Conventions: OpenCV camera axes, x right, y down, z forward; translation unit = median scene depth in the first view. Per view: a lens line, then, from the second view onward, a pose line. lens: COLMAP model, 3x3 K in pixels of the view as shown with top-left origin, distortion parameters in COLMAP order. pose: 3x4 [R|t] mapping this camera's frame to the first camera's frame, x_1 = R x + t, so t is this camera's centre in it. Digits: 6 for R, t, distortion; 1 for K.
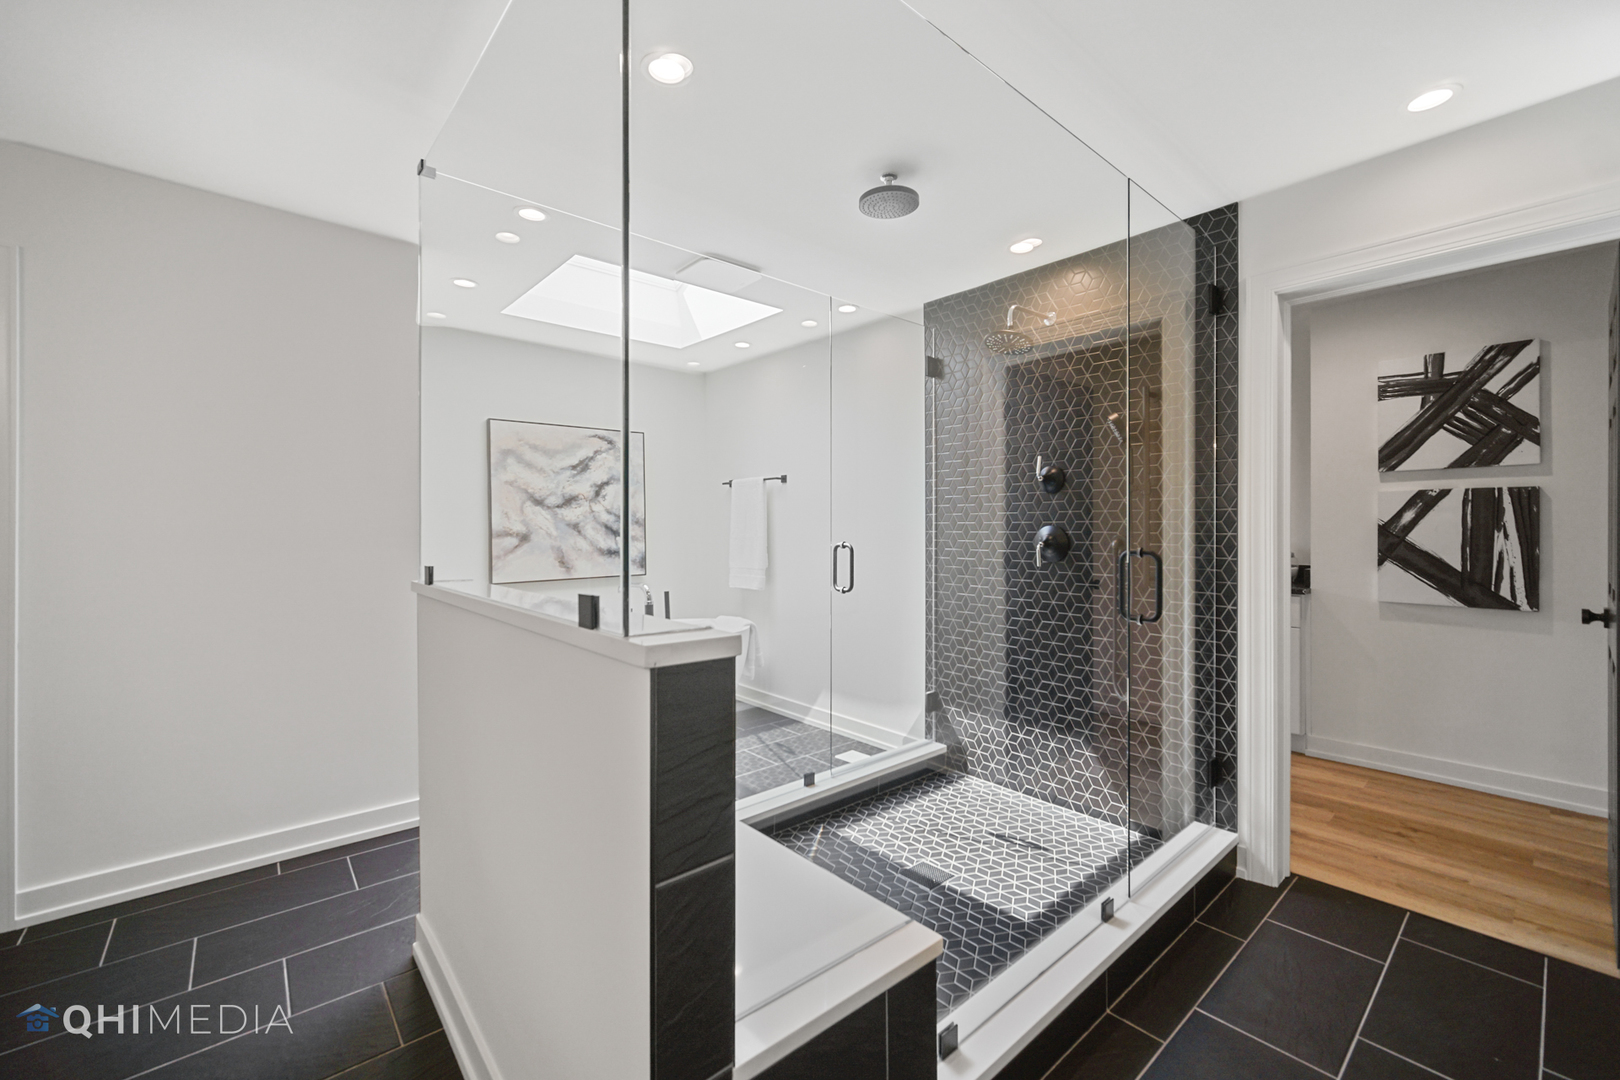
lens RADIAL K [[663.0, 0, 811.5], [0, 663.0, 520.6], [0, 0, 1]] dist [0.012264, 0.000023]
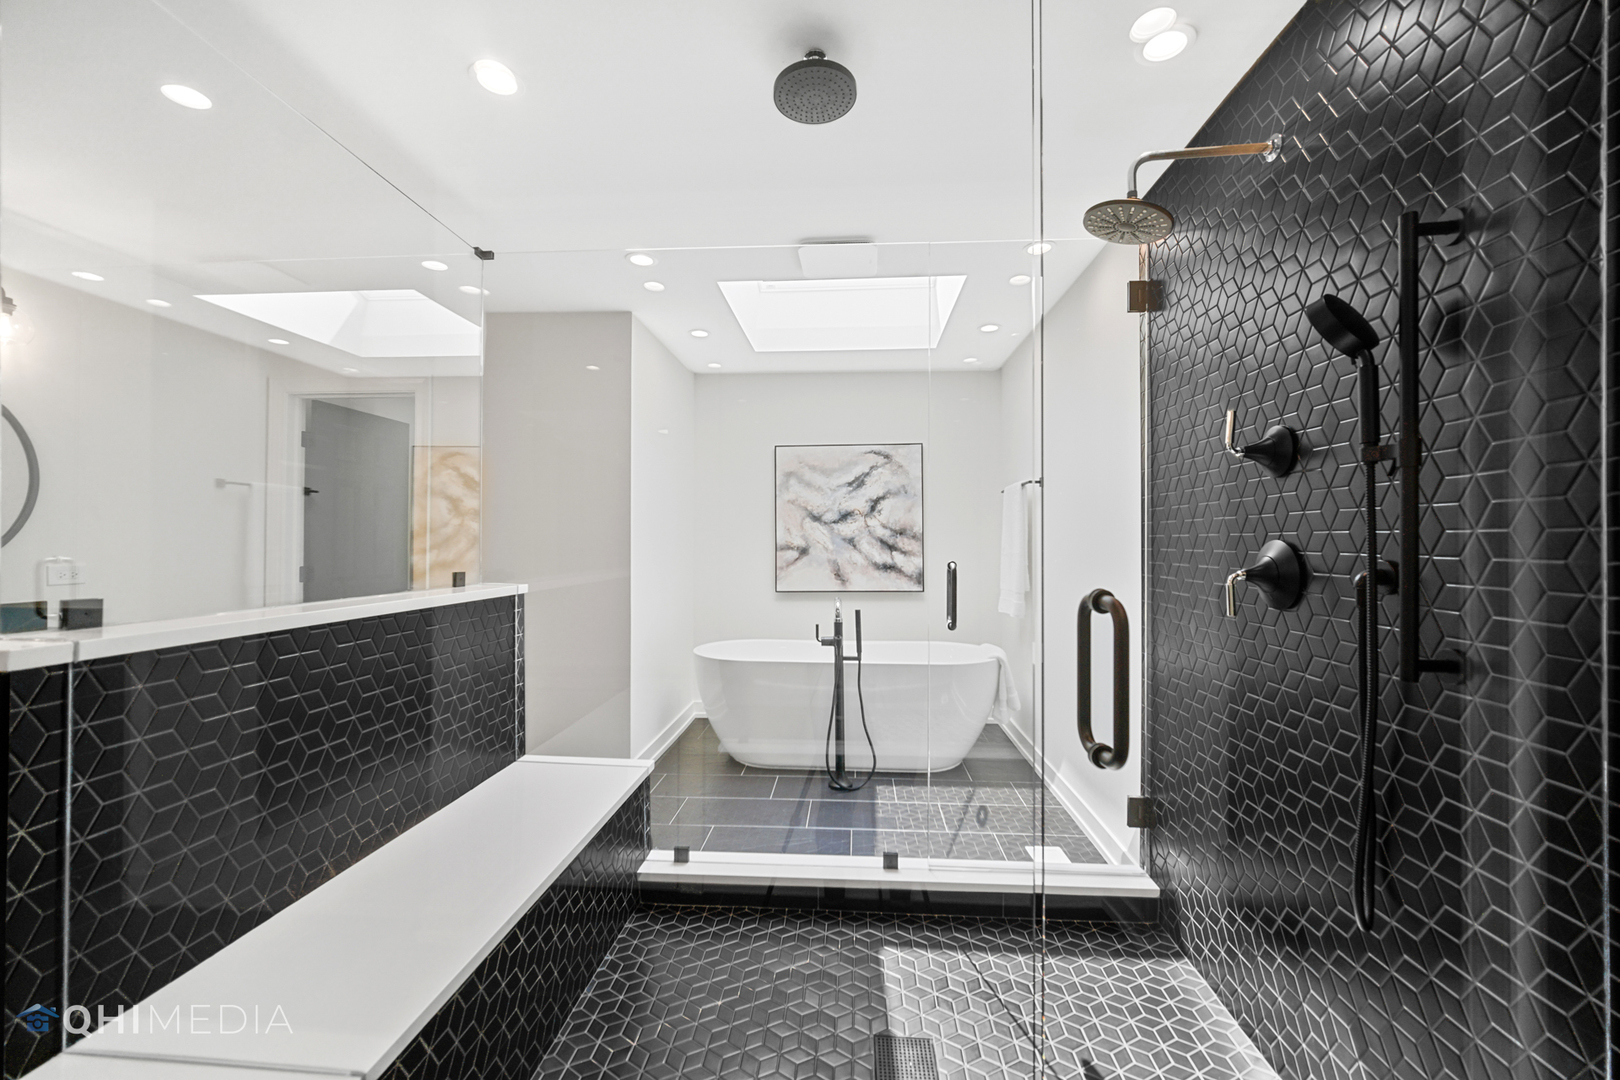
lens RADIAL K [[632.4, 0, 812.5], [0, 632.4, 532.8], [0, 0, 1]] dist [0.000626, 0.000303]
pose [[0.712454, -0.008414, -0.701668, 0.304640], [0.005135, 0.999964, -0.006777, 0.002599], [0.701700, 0.001226, 0.712472, 0.263086]]
